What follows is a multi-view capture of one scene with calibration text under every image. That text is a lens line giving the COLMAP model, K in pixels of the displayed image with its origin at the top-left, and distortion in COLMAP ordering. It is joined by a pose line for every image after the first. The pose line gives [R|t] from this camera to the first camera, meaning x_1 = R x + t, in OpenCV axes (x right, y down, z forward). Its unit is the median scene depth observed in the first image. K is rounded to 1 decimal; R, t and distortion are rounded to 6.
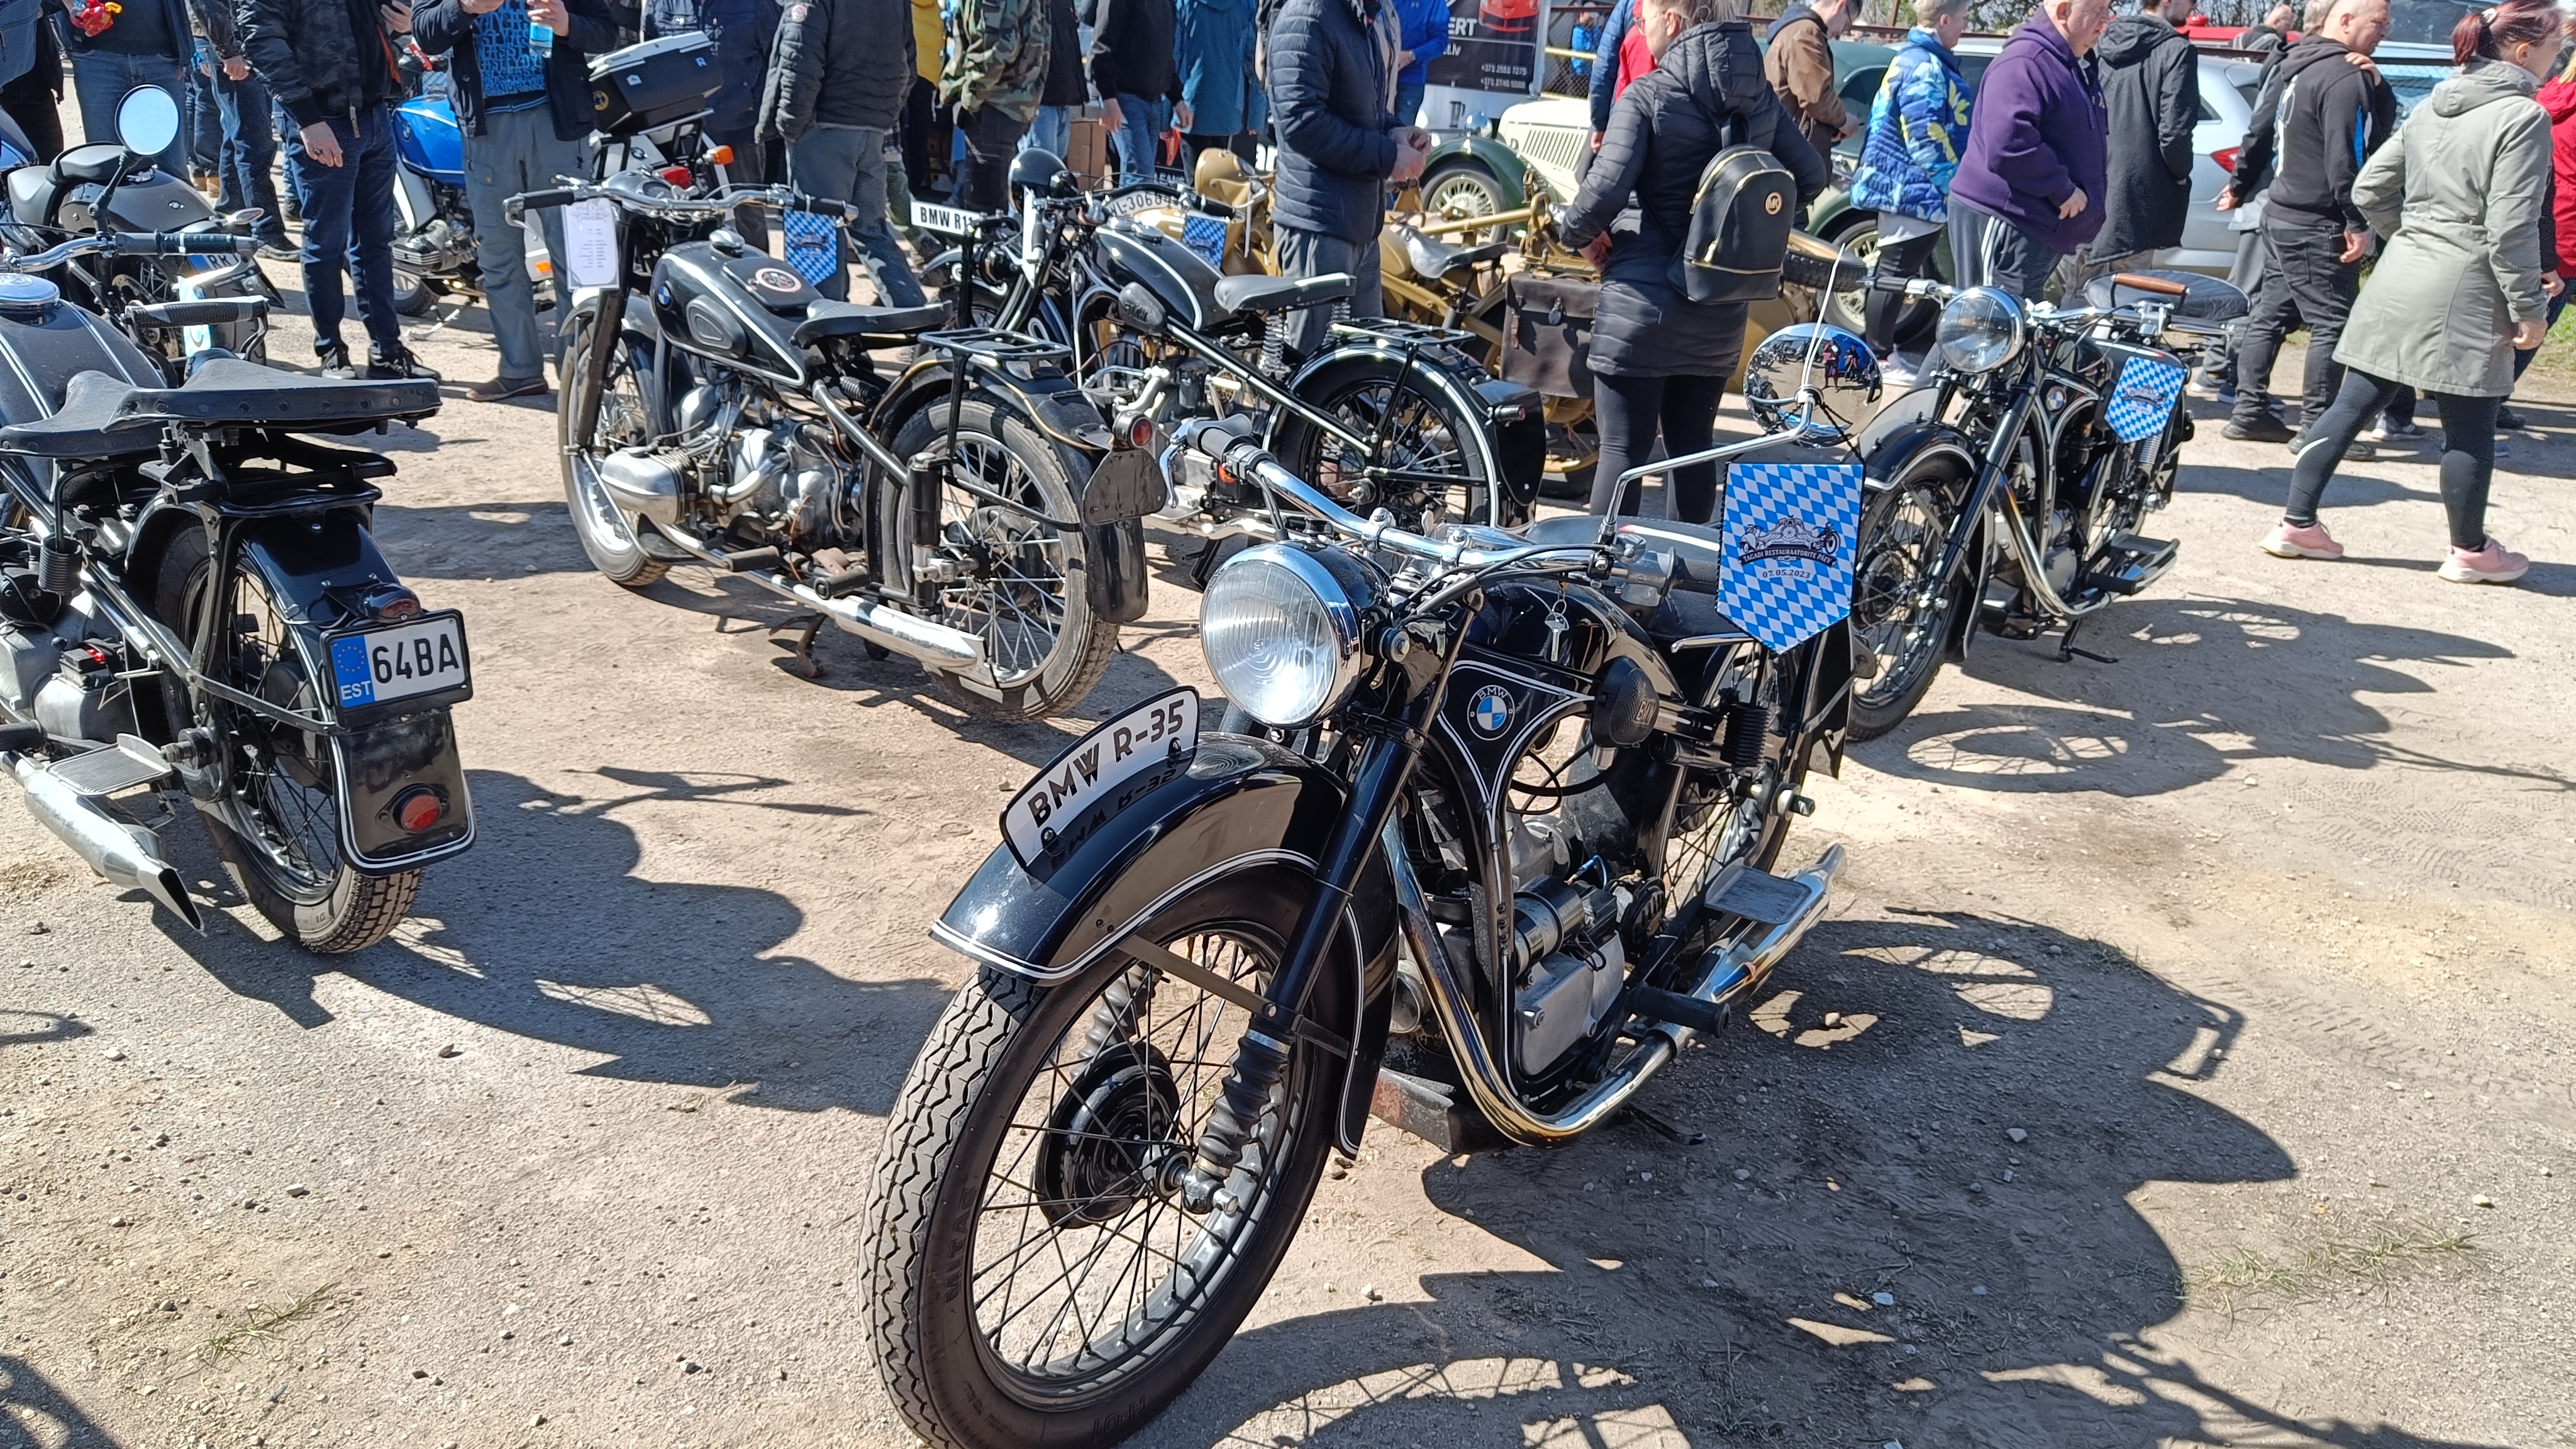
lens RADIAL K [[1830.7, 0, 1278.7], [0, 1830.7, 728.2], [0, 0, 1]] dist [0.020254, -0.012205]
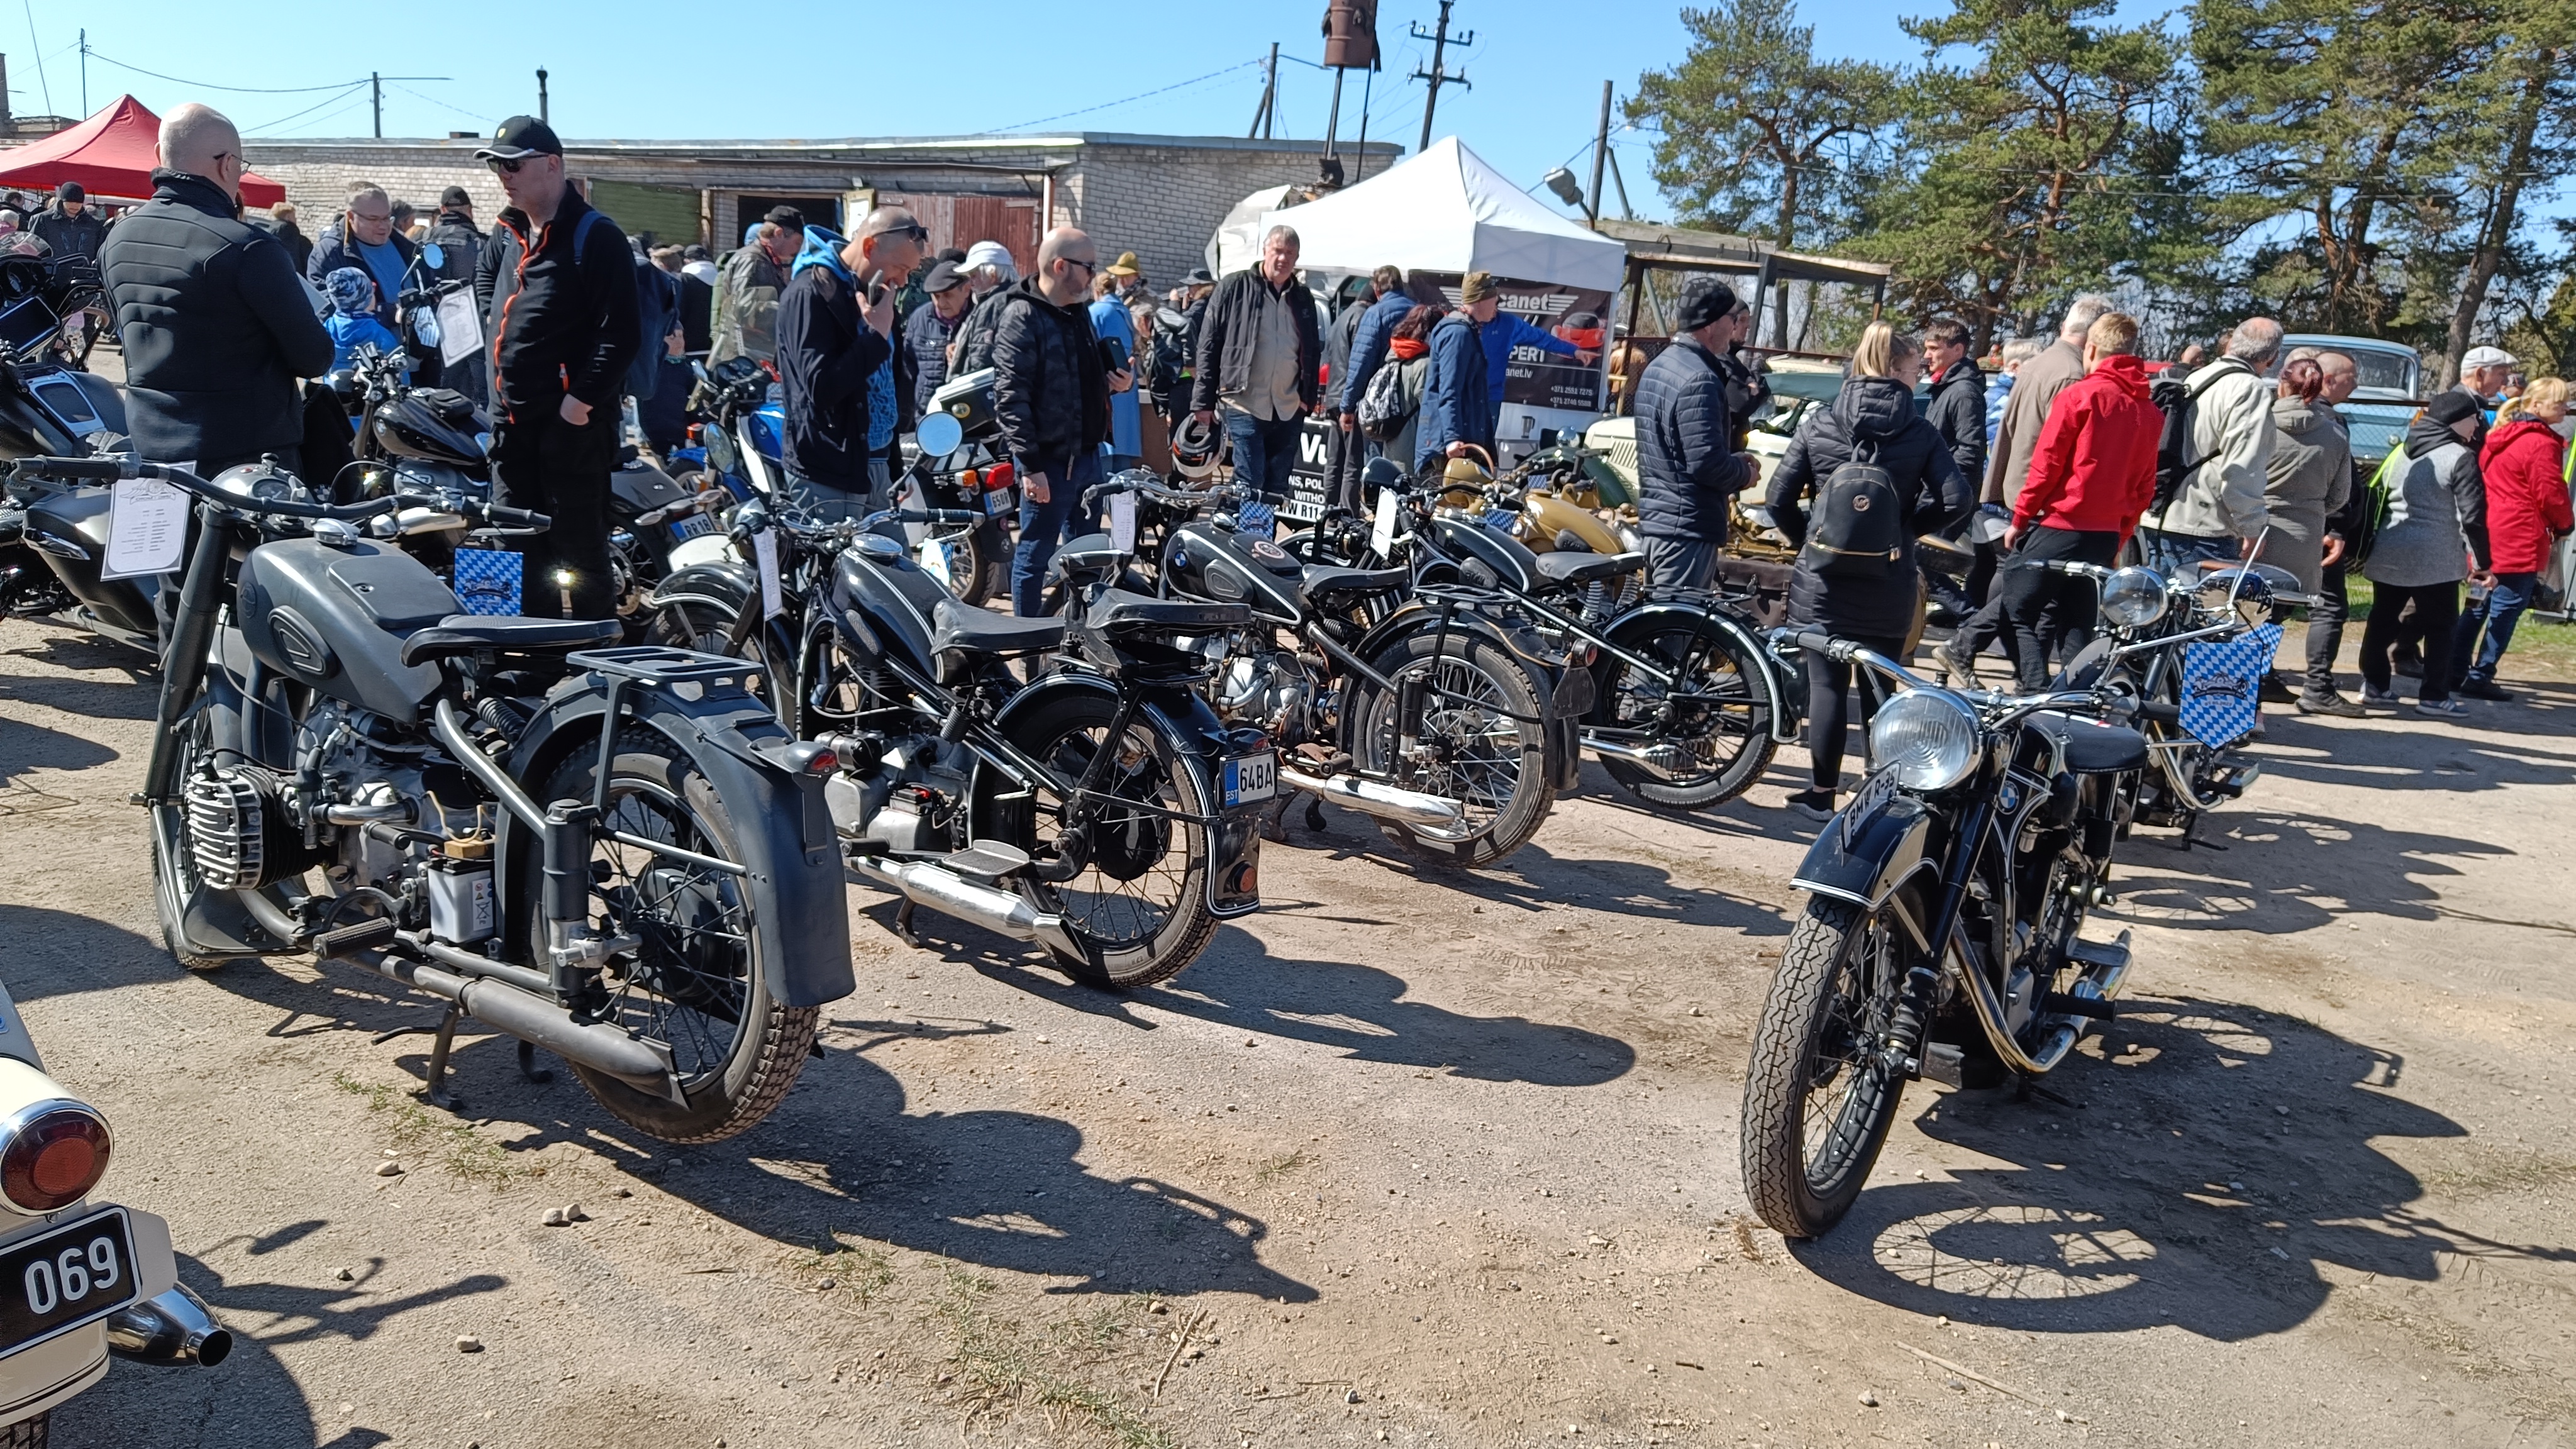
lens RADIAL K [[1830.7, 0, 1297.5], [0, 1830.7, 720.0], [0, 0, 1]] dist [0.020254, -0.012205]
pose [[0.998991, 0.011414, 0.043438, -0.341904], [-0.004420, 0.987458, -0.157823, 0.107018], [-0.044695, 0.157472, 0.986512, -0.361095]]
